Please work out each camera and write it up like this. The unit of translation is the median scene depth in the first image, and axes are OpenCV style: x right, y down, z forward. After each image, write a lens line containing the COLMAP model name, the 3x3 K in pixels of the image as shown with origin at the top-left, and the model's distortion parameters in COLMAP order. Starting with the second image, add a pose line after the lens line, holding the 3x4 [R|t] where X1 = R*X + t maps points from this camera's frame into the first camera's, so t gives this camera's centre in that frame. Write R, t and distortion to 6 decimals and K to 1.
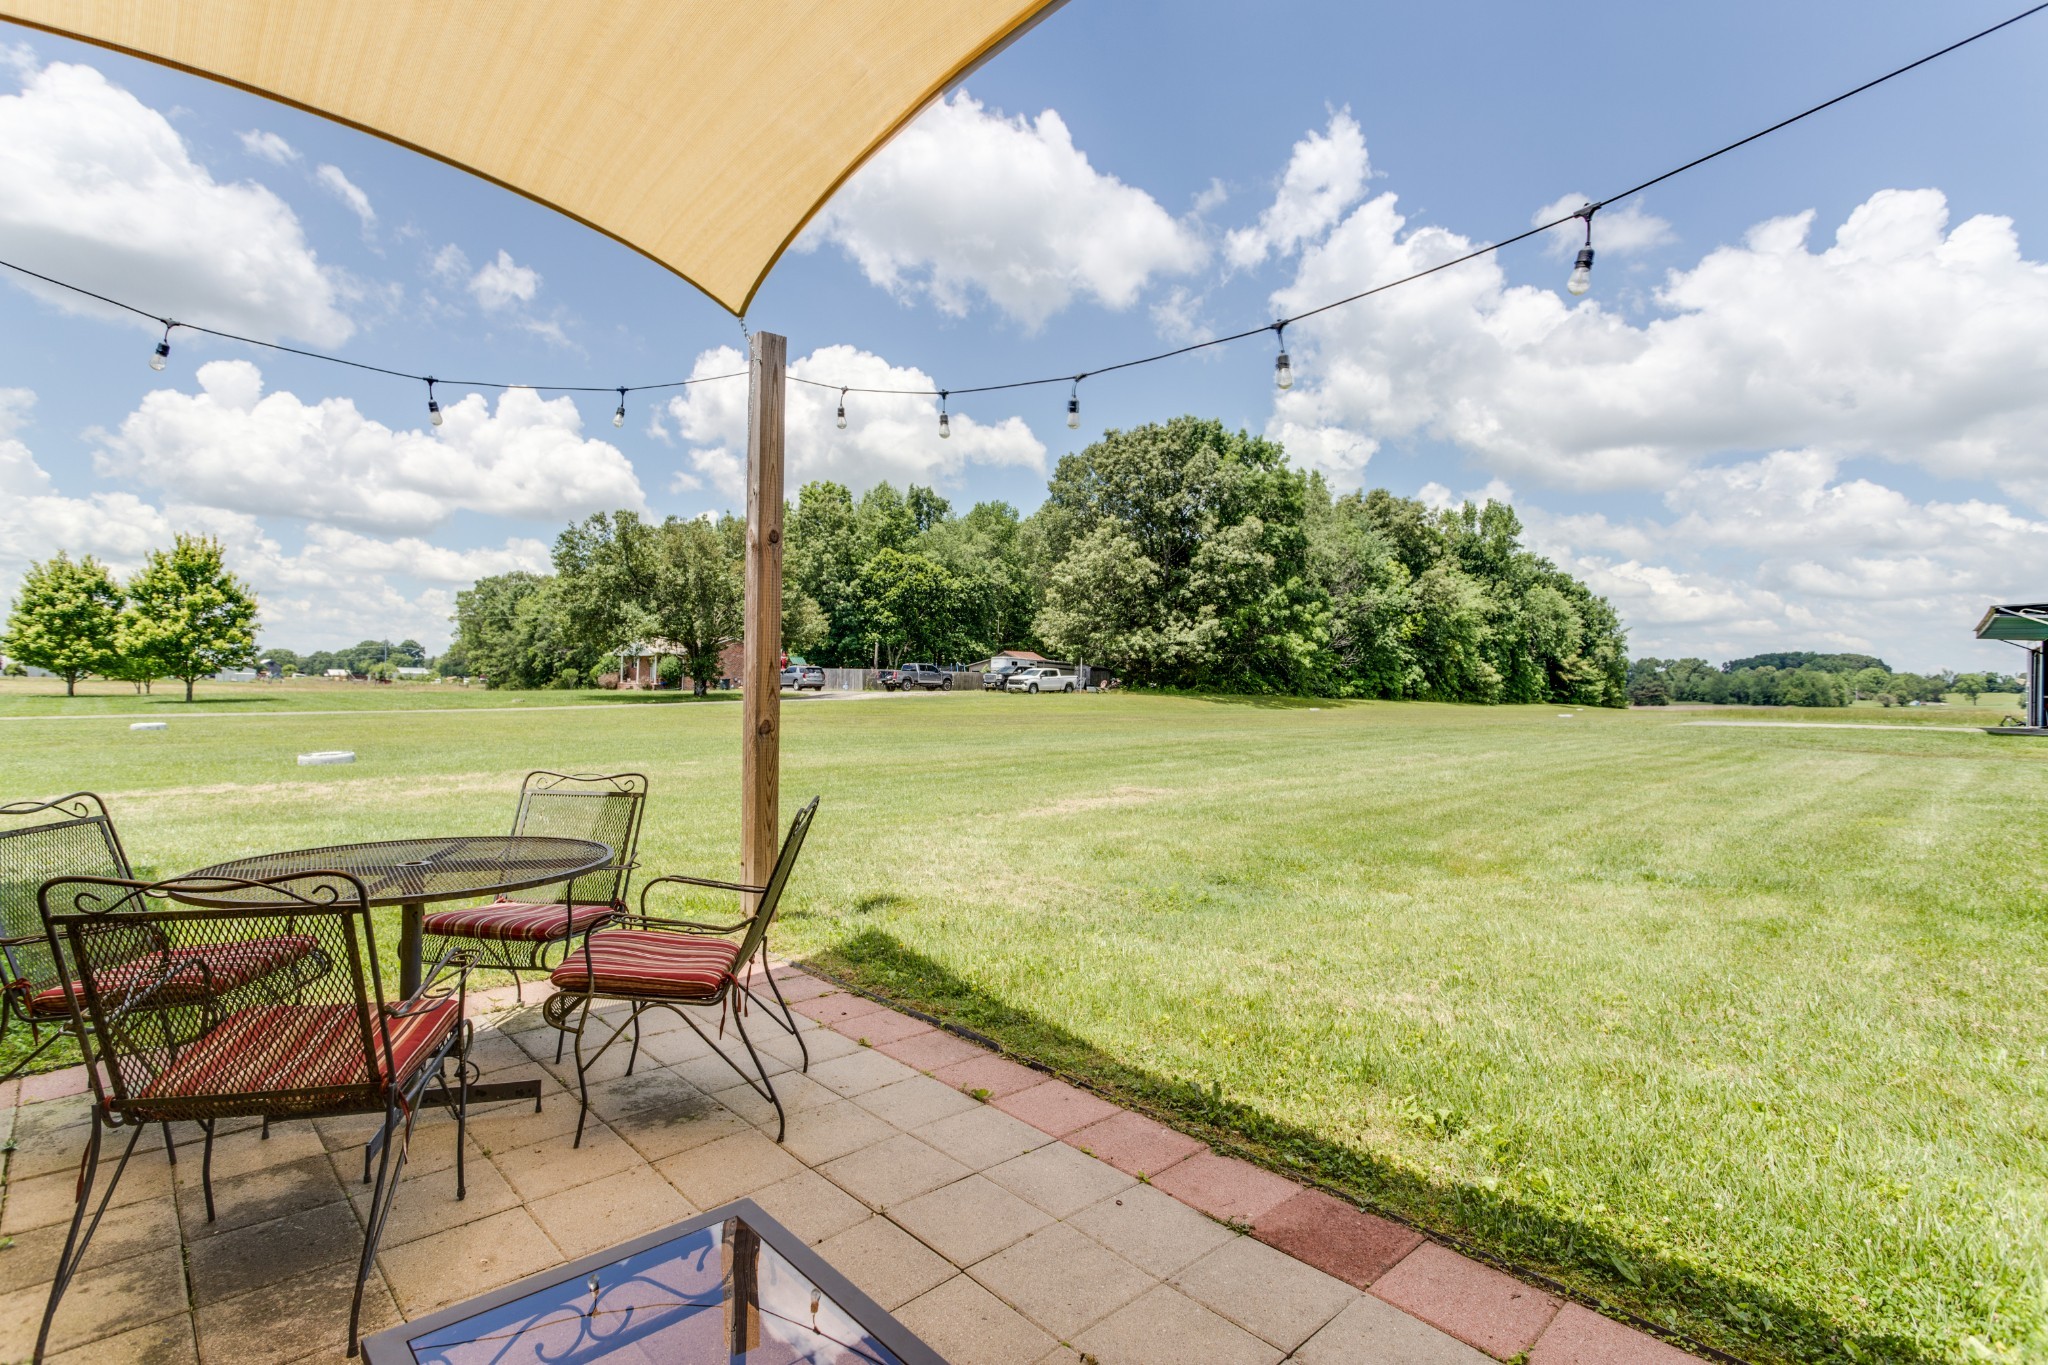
lens RADIAL K [[977.6, 0, 1012.8], [0, 977.6, 679.4], [0, 0, 1]] dist [-0.005010, -0.001042]
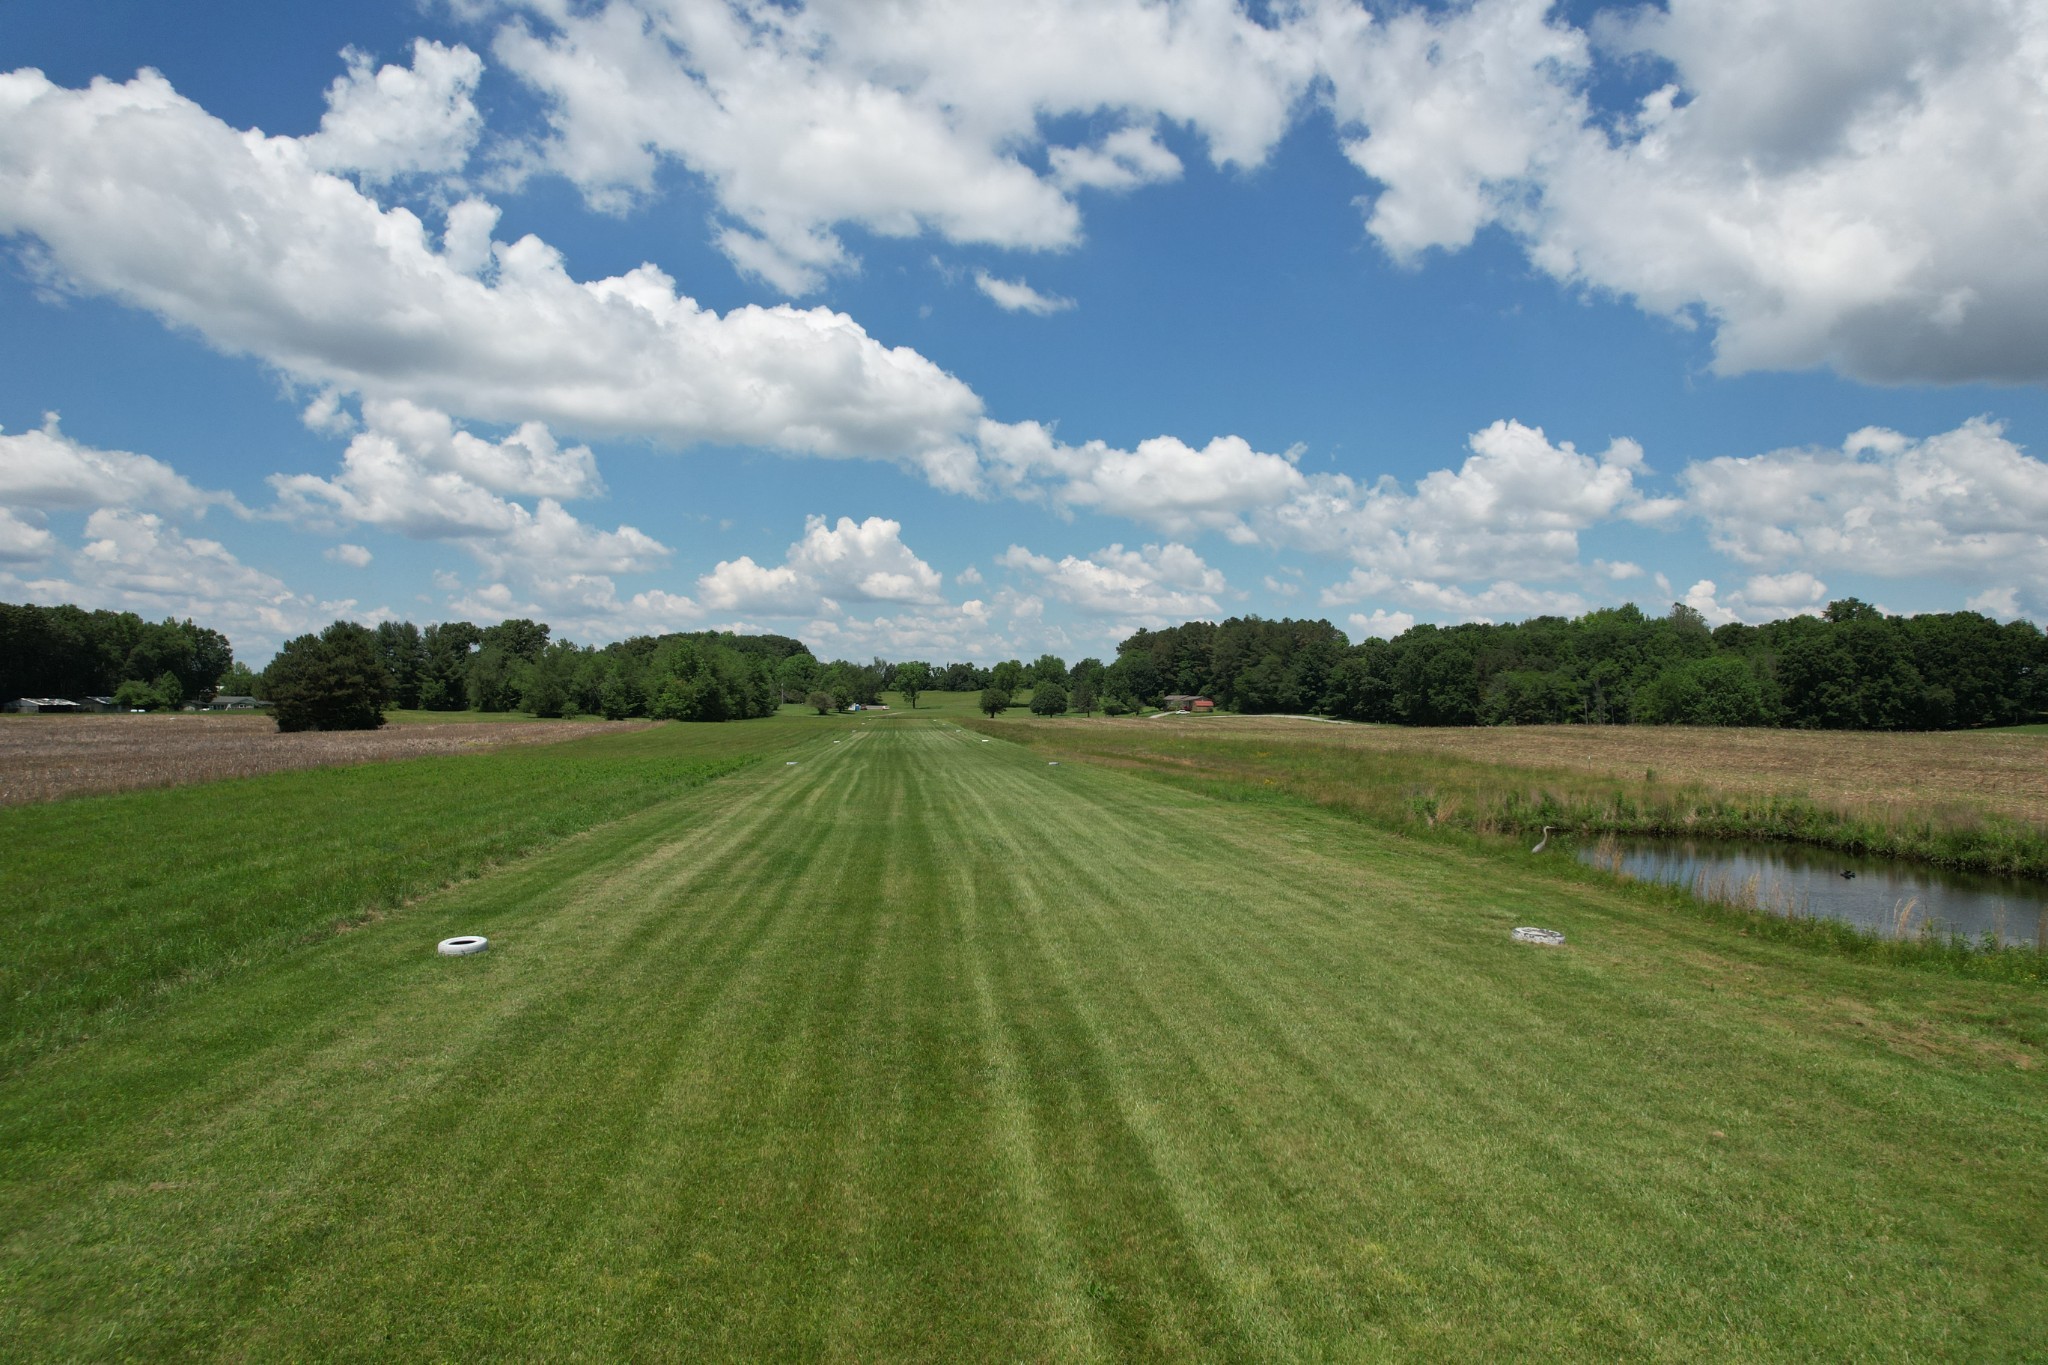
lens RADIAL K [[977.6, 0, 1015.2], [0, 977.6, 688.4], [0, 0, 1]] dist [-0.005010, -0.001042]
pose [[0.570292, -0.001552, 0.821441, 0.518554], [-0.001734, 0.999994, 0.003093, 0.011372], [-0.821440, -0.003188, 0.570286, 0.615042]]
